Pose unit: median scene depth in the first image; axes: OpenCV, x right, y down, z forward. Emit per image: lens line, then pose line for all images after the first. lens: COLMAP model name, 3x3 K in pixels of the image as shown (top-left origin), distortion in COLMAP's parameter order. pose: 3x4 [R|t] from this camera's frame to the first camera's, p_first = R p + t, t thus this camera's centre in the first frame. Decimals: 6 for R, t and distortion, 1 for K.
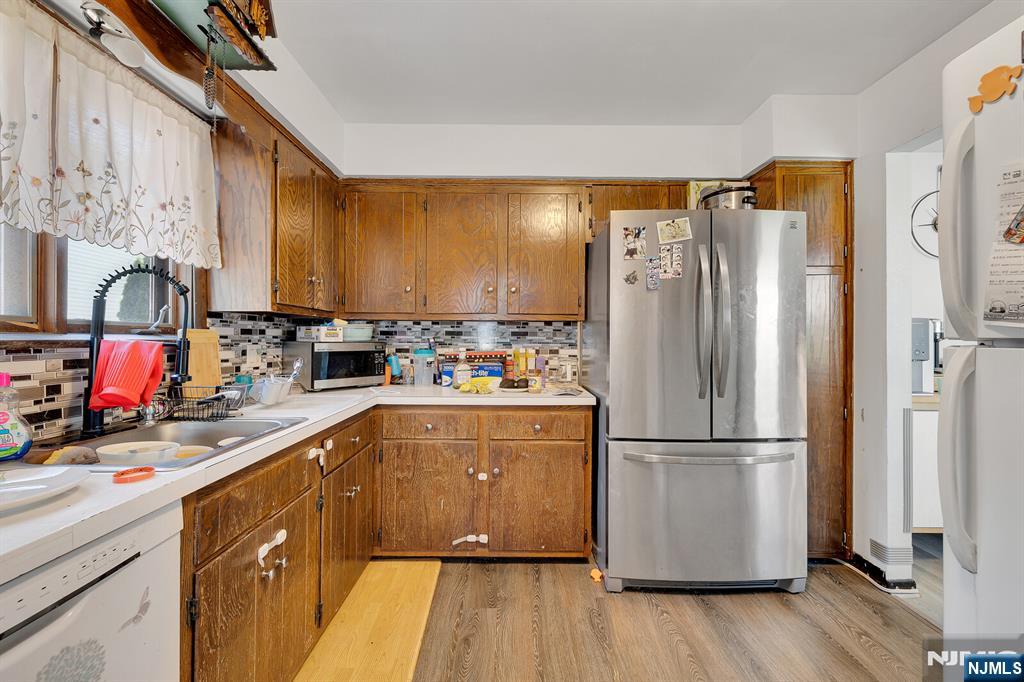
lens RADIAL K [[435.0, 0, 512.2], [0, 435.0, 336.3], [0, 0, 1]] dist [-0.003316, -0.000175]
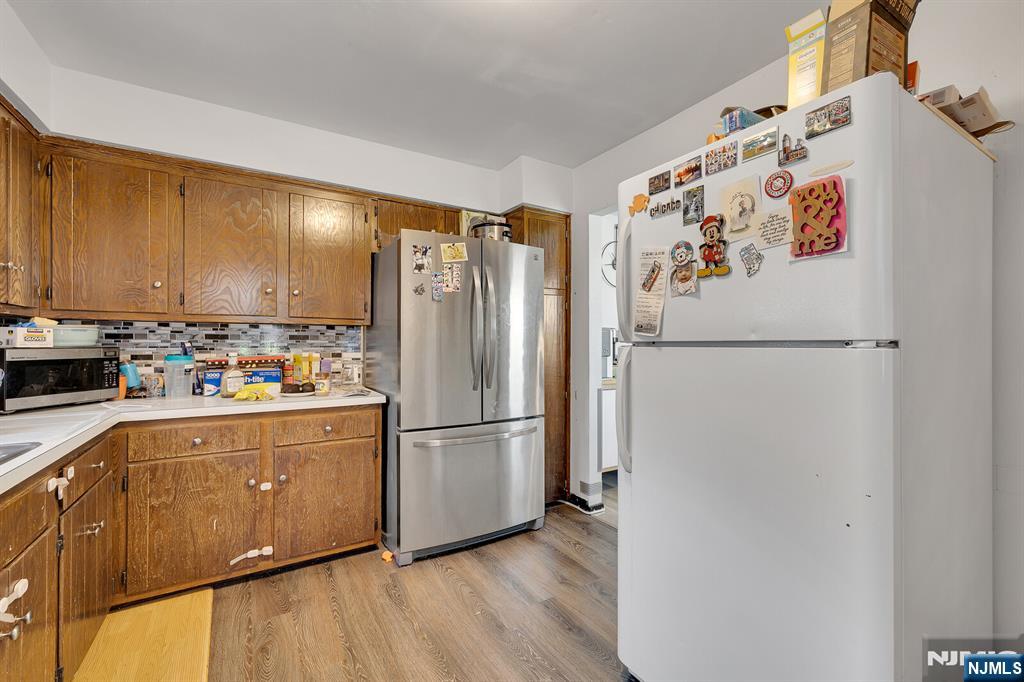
lens RADIAL K [[435.0, 0, 511.7], [0, 435.0, 342.3], [0, 0, 1]] dist [-0.003316, -0.000175]
pose [[0.854985, -0.003671, 0.518640, -0.104676], [0.000169, 0.999977, 0.006799, -0.001915], [-0.518653, -0.005725, 0.854966, -0.103119]]
